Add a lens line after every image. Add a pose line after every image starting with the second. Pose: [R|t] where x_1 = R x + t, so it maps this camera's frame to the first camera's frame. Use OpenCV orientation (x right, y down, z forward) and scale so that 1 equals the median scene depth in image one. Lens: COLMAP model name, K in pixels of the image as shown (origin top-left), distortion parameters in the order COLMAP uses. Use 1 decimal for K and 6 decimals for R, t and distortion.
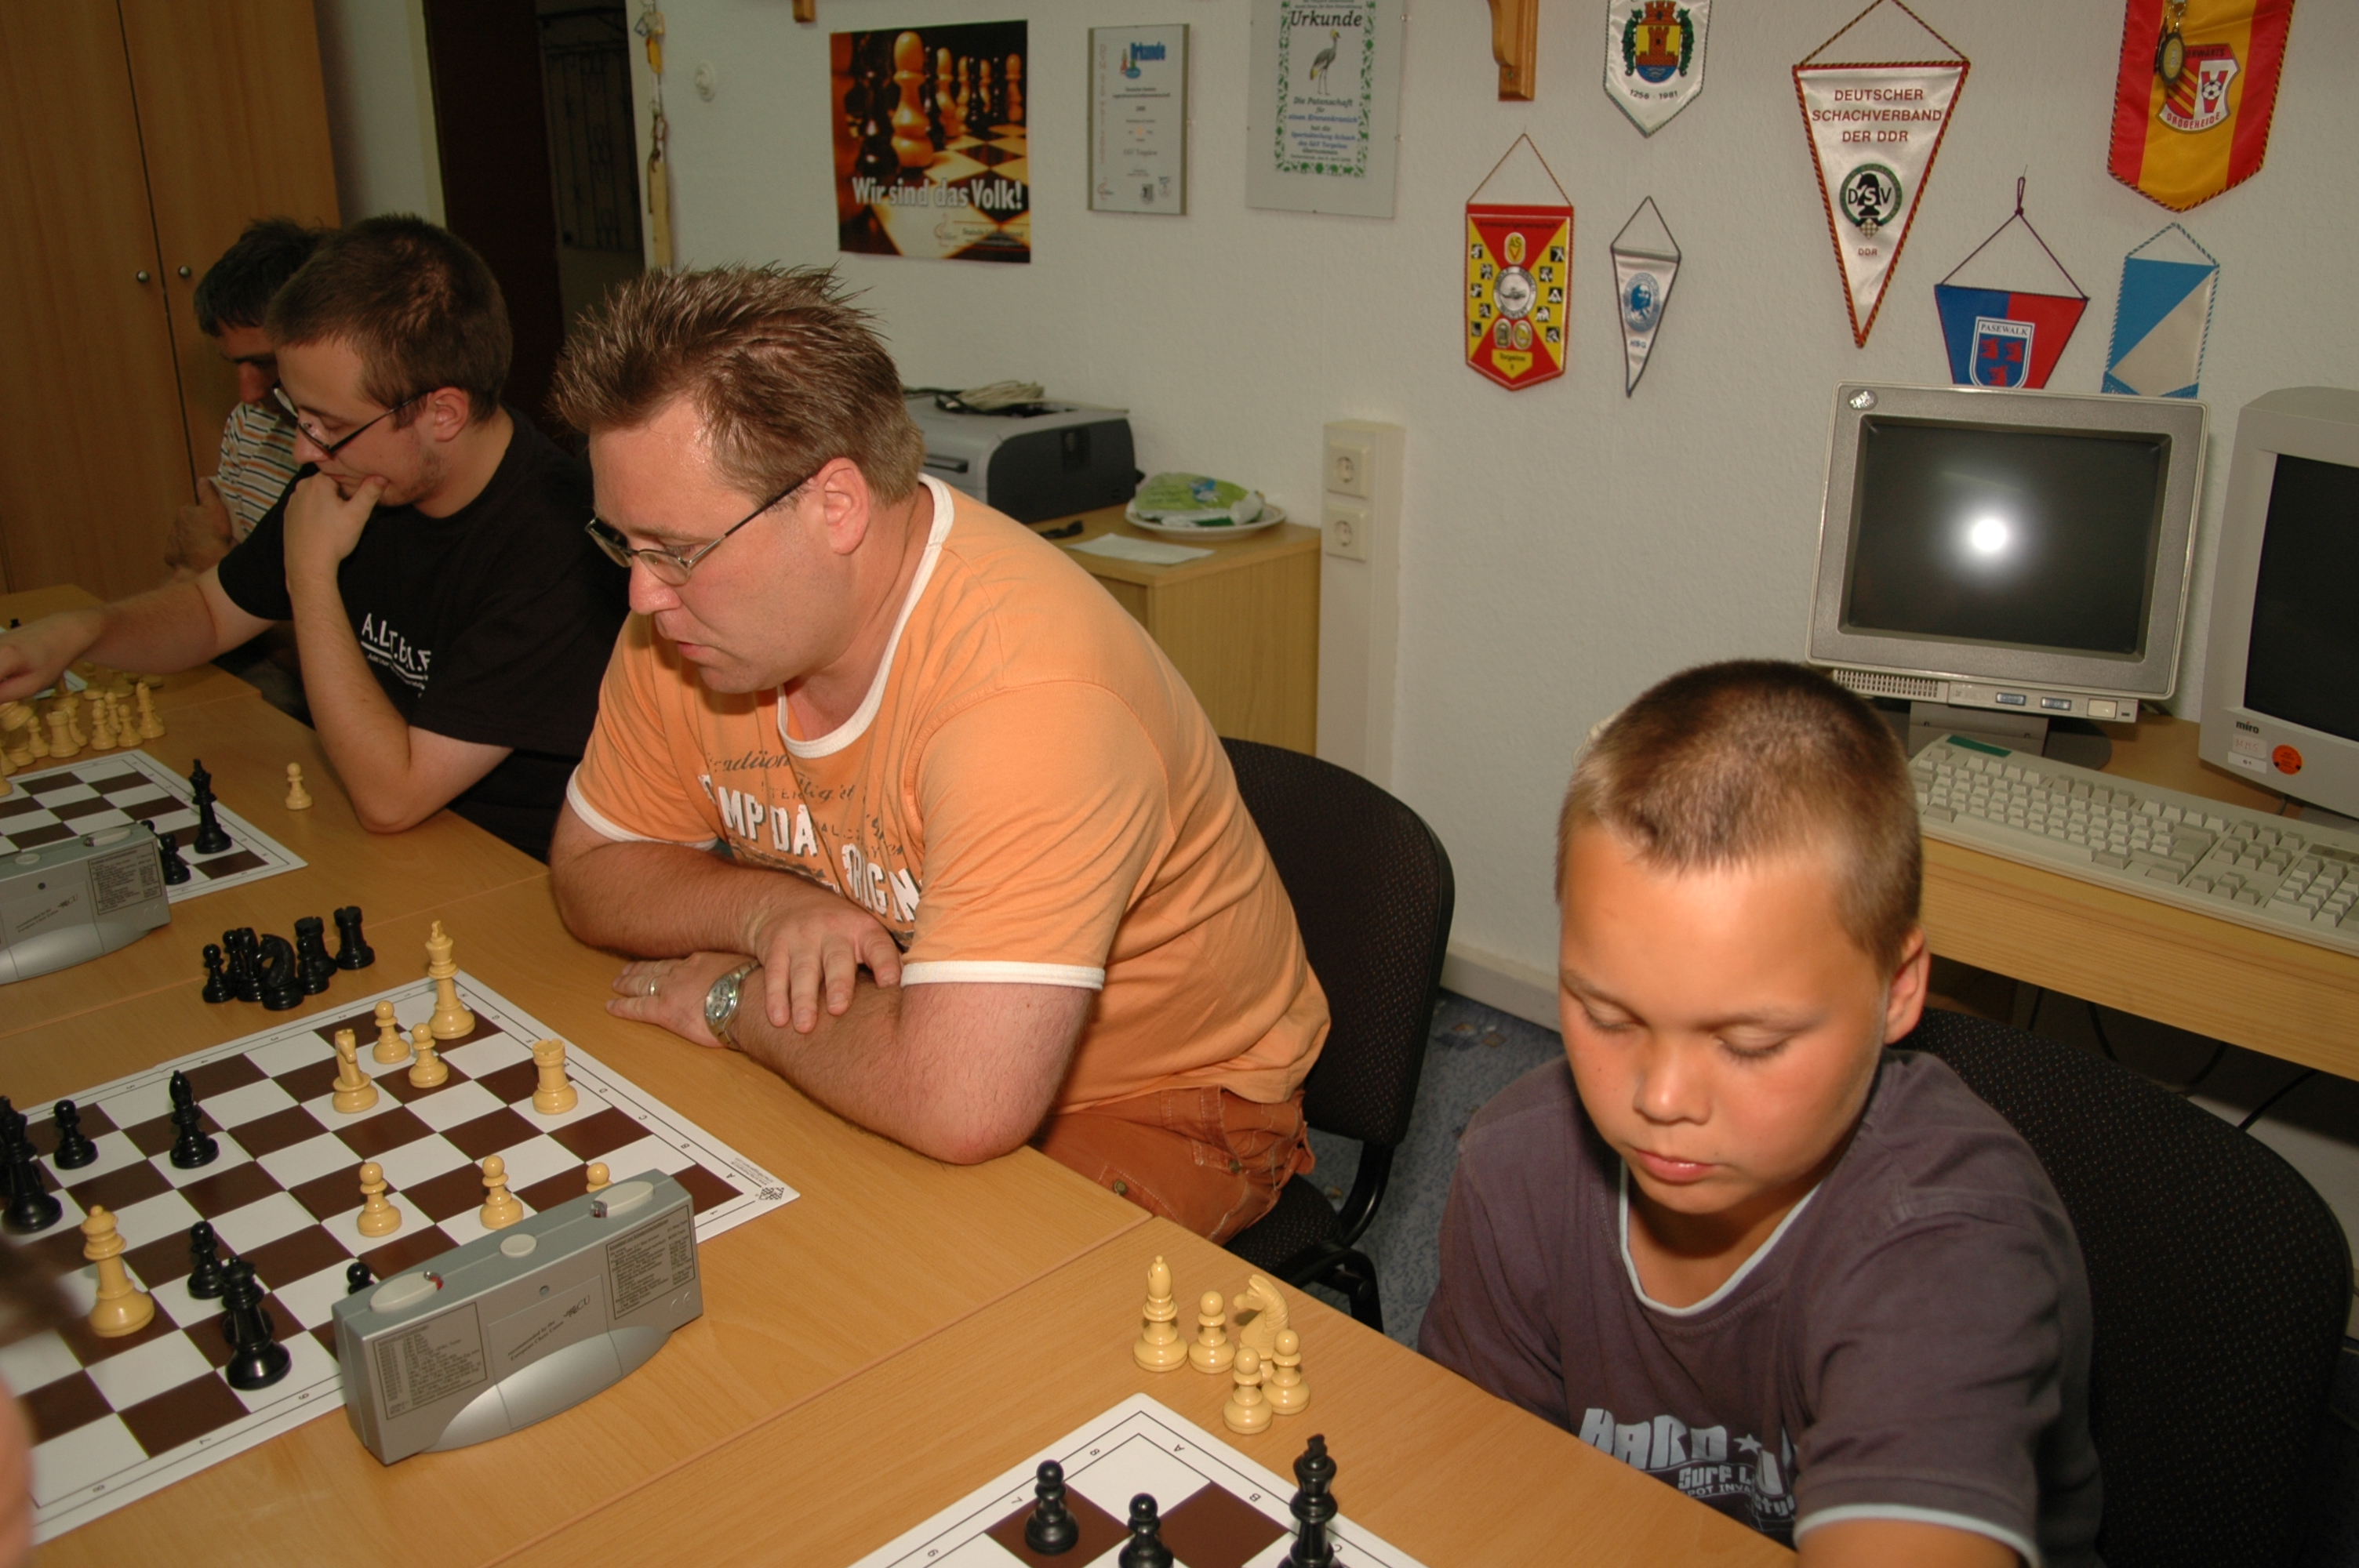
lens RADIAL K [[1884.7, 0, 1183.1], [0, 1884.7, 835.5], [0, 0, 1]] dist [-0.153094, 0.109030]
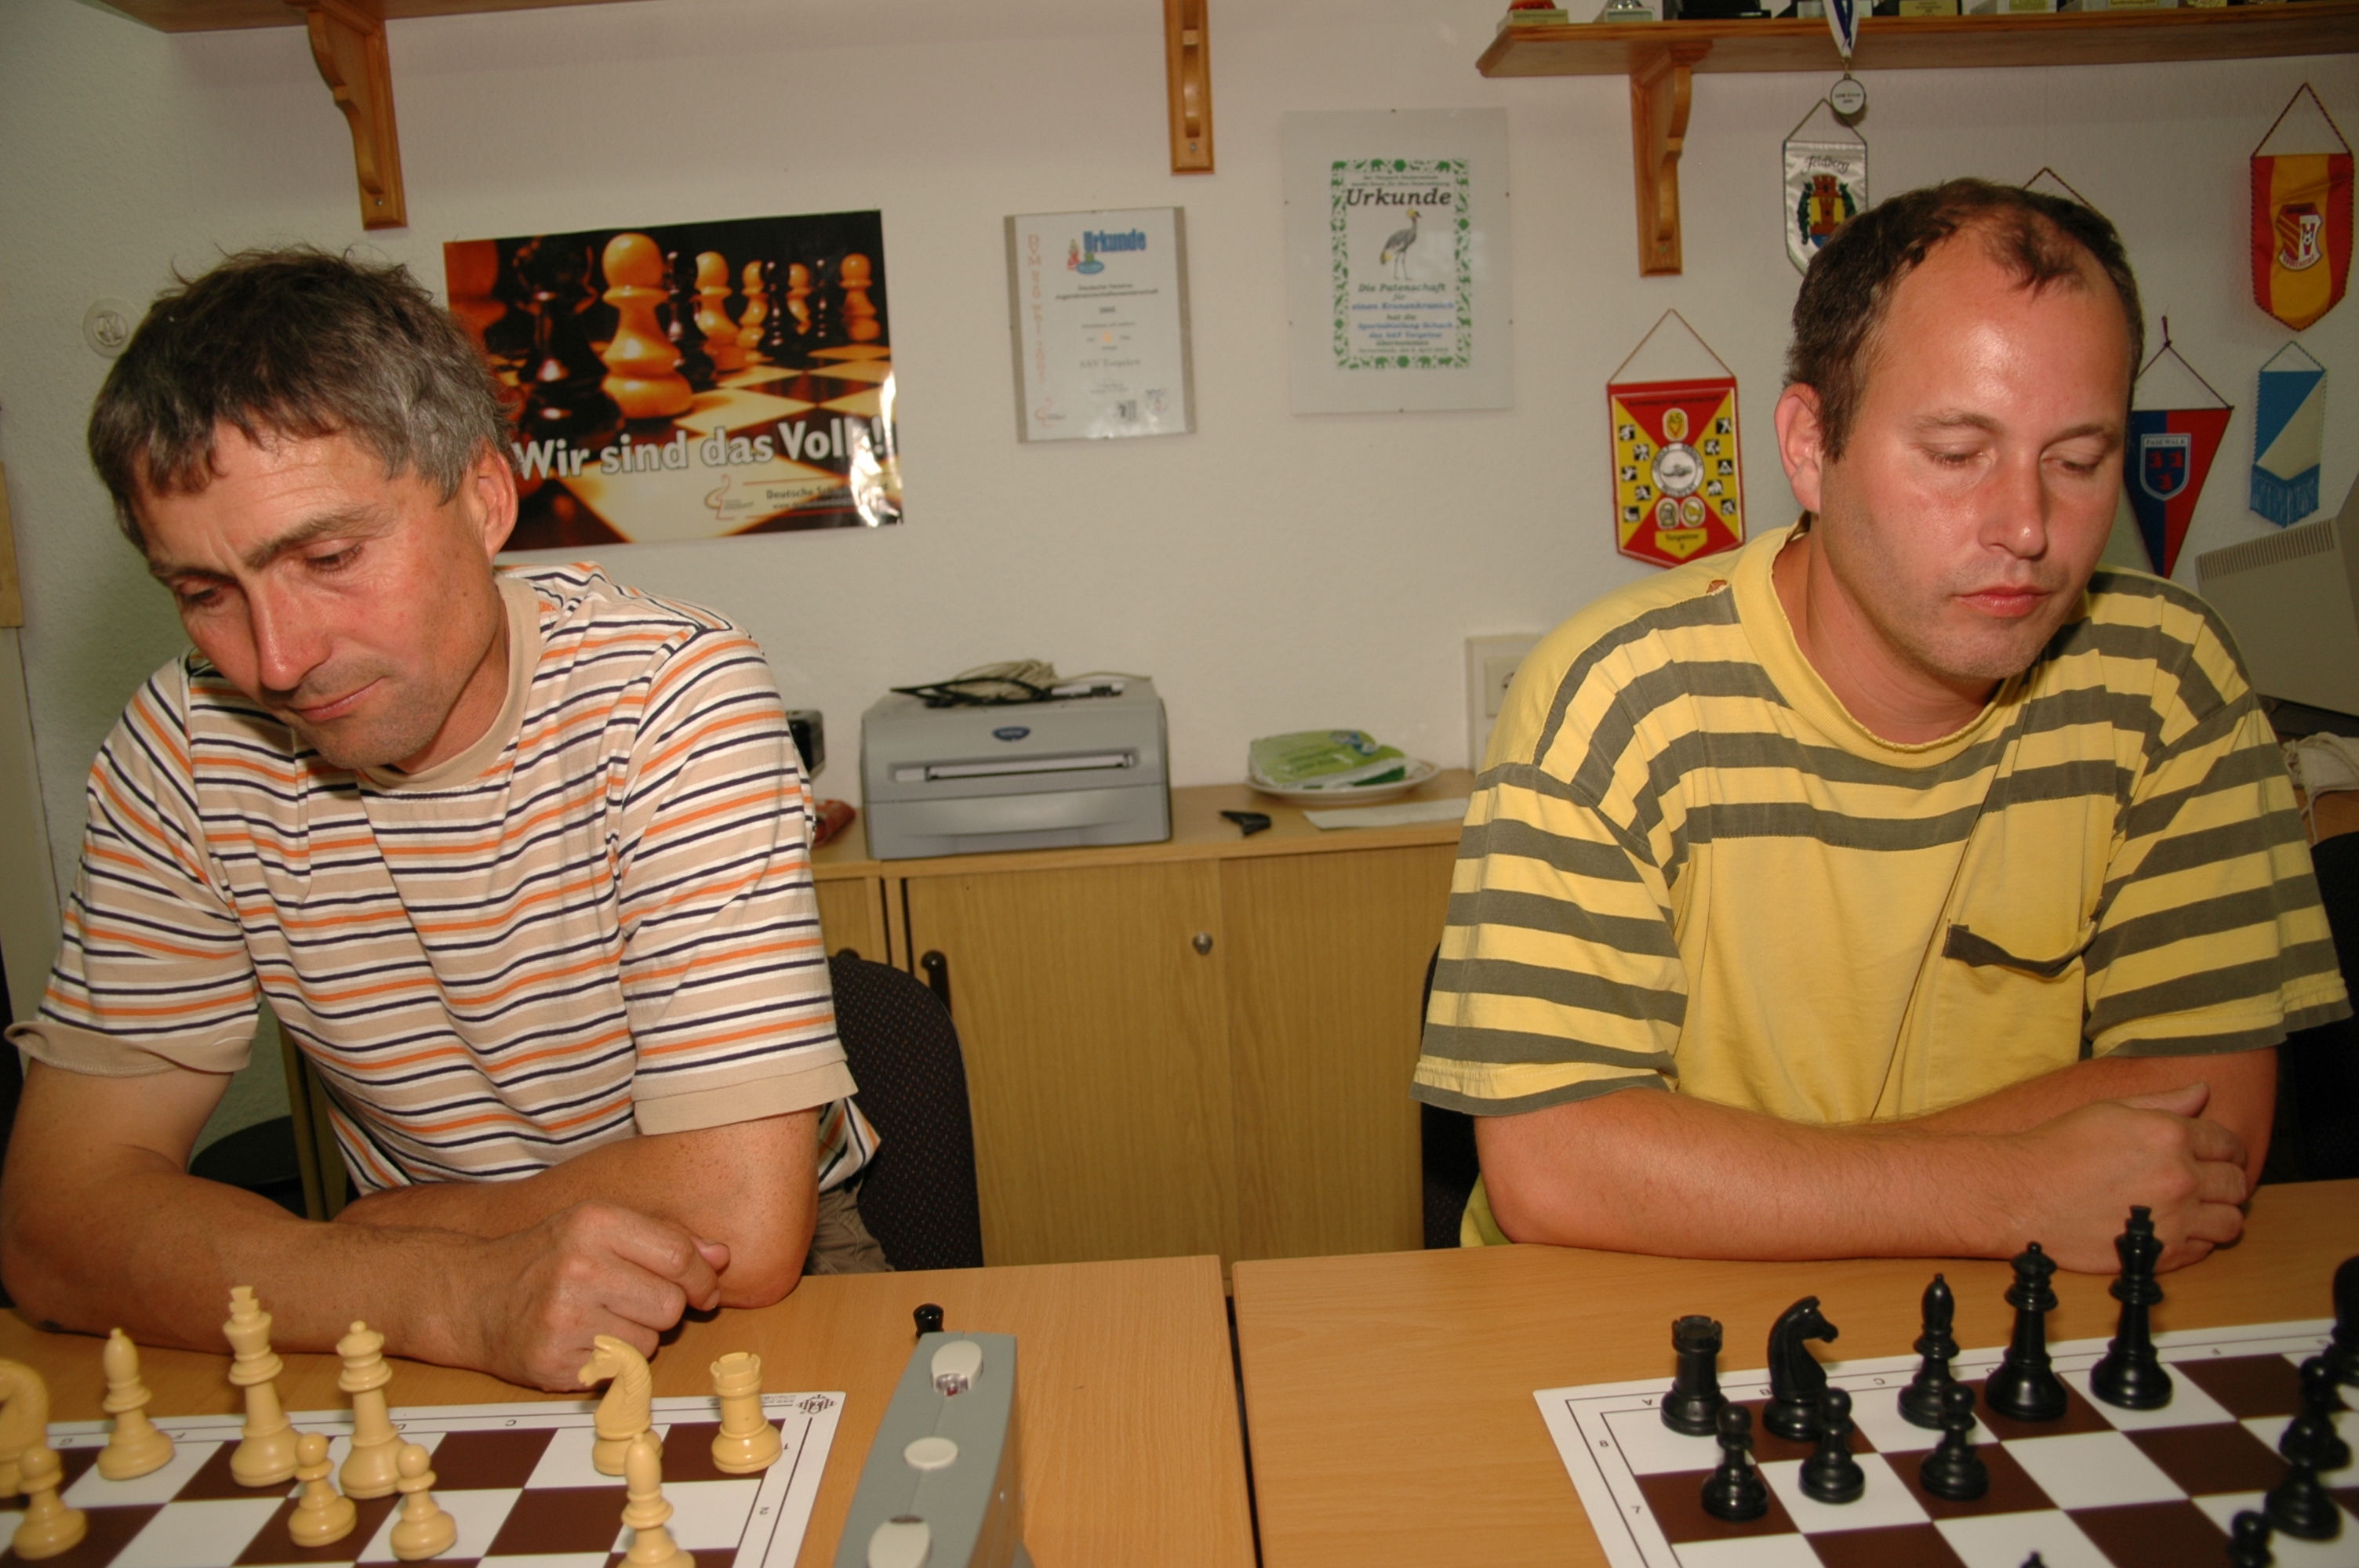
lens RADIAL K [[1884.7, 0, 1183.1], [0, 1884.7, 835.5], [0, 0, 1]] dist [-0.153094, 0.109030]
pose [[0.692357, -0.166845, 0.702001, -0.659829], [0.312611, 0.946210, -0.083431, -0.105798], [-0.650320, 0.277217, 0.707272, 0.502705]]
